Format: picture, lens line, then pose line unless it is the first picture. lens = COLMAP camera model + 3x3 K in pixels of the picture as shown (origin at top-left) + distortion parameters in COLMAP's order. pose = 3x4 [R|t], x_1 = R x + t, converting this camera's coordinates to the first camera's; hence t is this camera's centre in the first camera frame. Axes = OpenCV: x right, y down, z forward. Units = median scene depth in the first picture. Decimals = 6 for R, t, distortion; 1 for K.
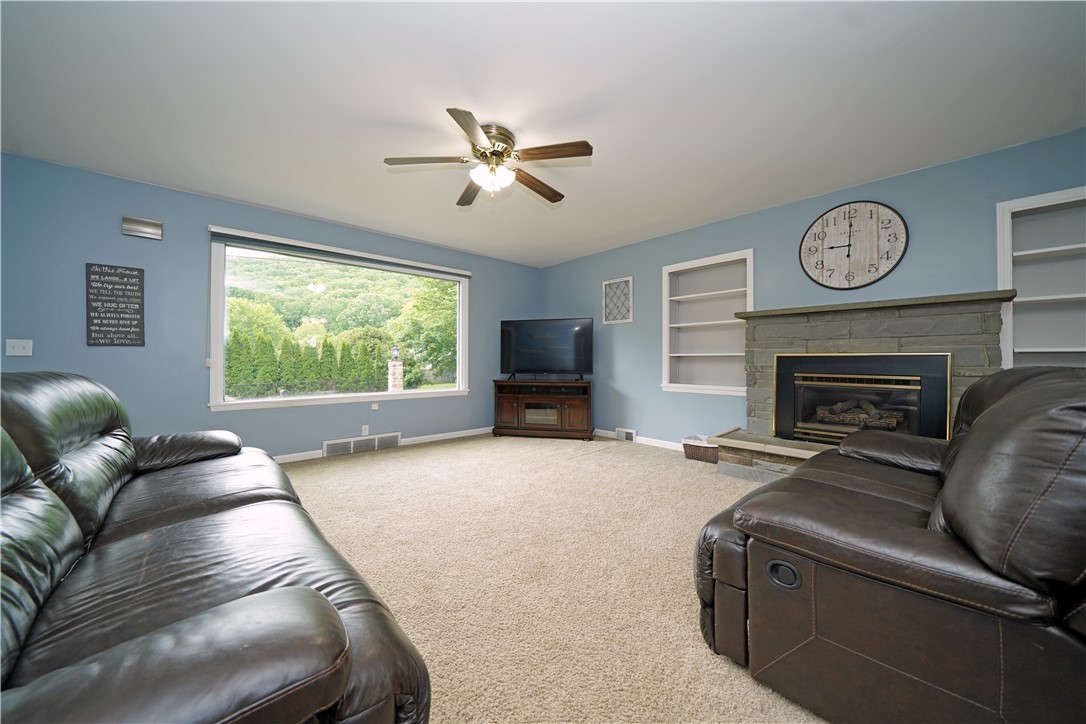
lens RADIAL K [[377.4, 0, 533.2], [0, 377.4, 357.5], [0, 0, 1]] dist [-0.016371, -0.000076]
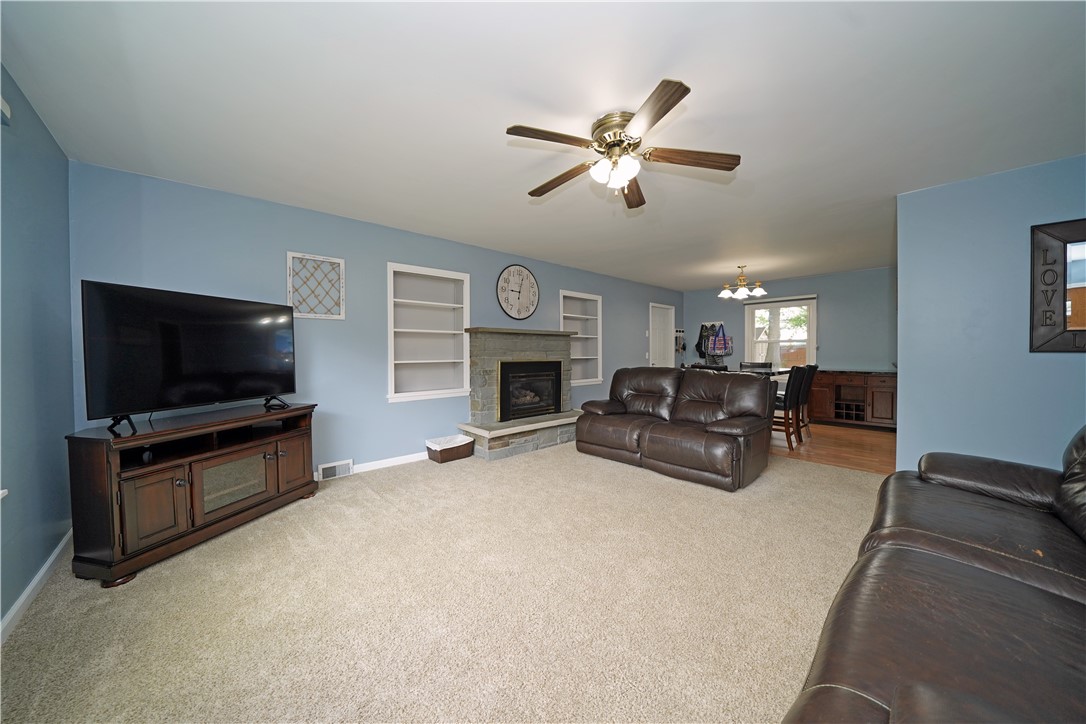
lens RADIAL K [[377.4, 0, 533.8], [0, 377.4, 360.4], [0, 0, 1]] dist [-0.016371, -0.000076]
pose [[-0.007064, -0.012935, 0.999891, -0.543596], [0.006955, 0.999892, 0.012984, -0.020565], [-0.999951, 0.007046, -0.006973, 0.672337]]
